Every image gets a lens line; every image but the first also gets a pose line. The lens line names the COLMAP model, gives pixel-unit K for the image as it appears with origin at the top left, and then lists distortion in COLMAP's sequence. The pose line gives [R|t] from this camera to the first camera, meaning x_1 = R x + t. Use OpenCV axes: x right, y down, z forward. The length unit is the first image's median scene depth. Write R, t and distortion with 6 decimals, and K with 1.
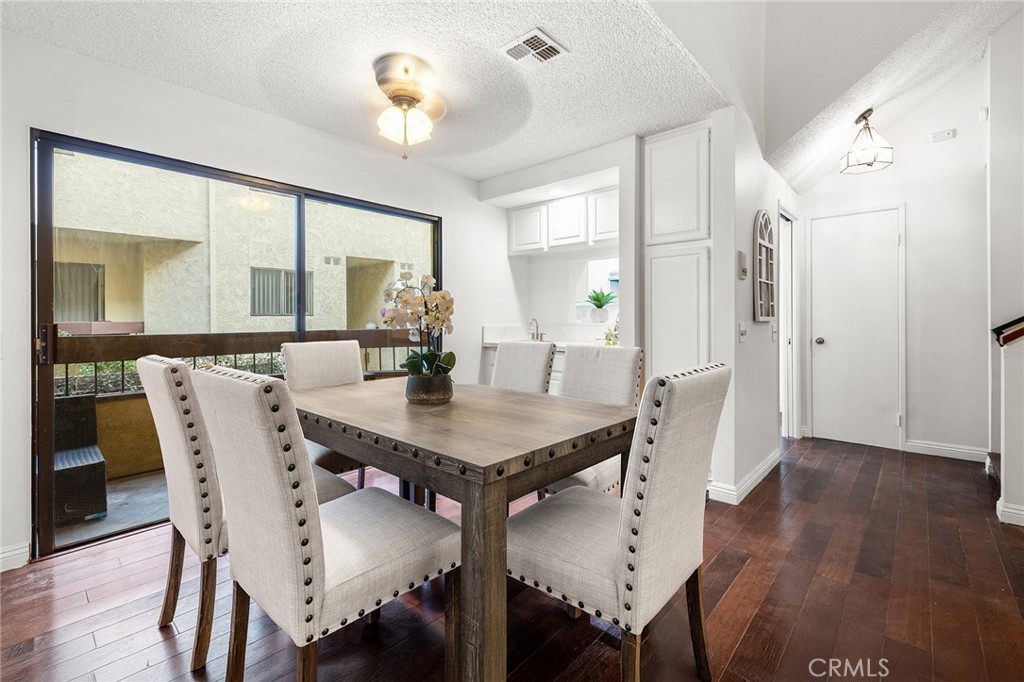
lens RADIAL K [[443.1, 0, 516.7], [0, 443.1, 320.1], [0, 0, 1]] dist [0.000684, -0.000492]
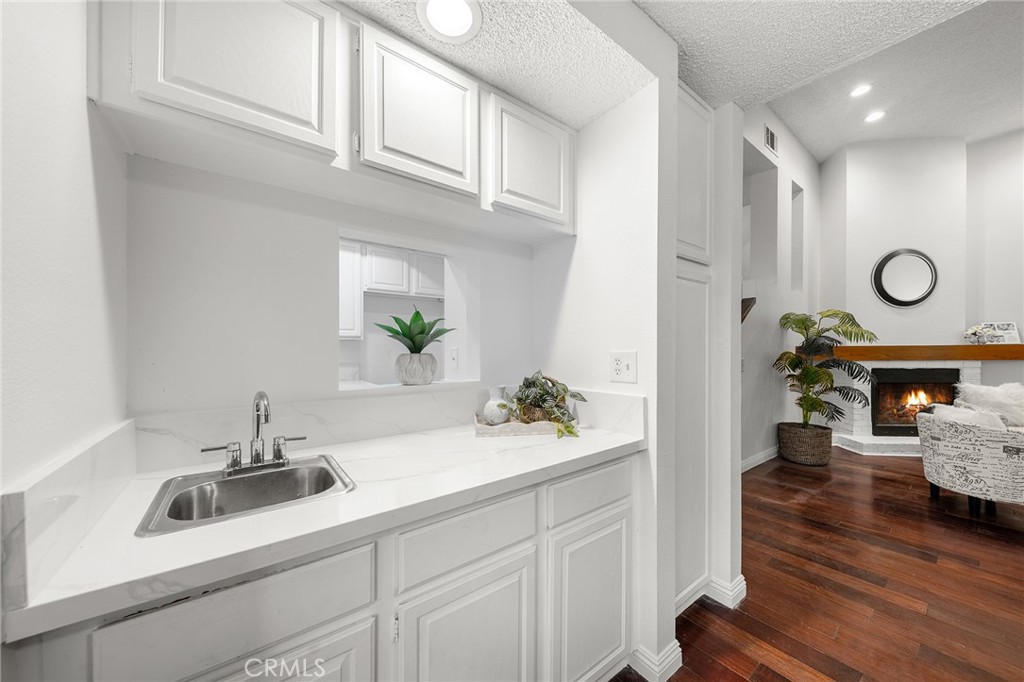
lens RADIAL K [[359.0, 0, 516.0], [0, 359.0, 349.5], [0, 0, 1]] dist [-0.000804, -0.000188]
pose [[0.176043, -0.003811, 0.984375, -0.161010], [0.003029, 0.999990, 0.003330, -0.032102], [-0.984378, 0.002395, 0.176053, 0.857415]]
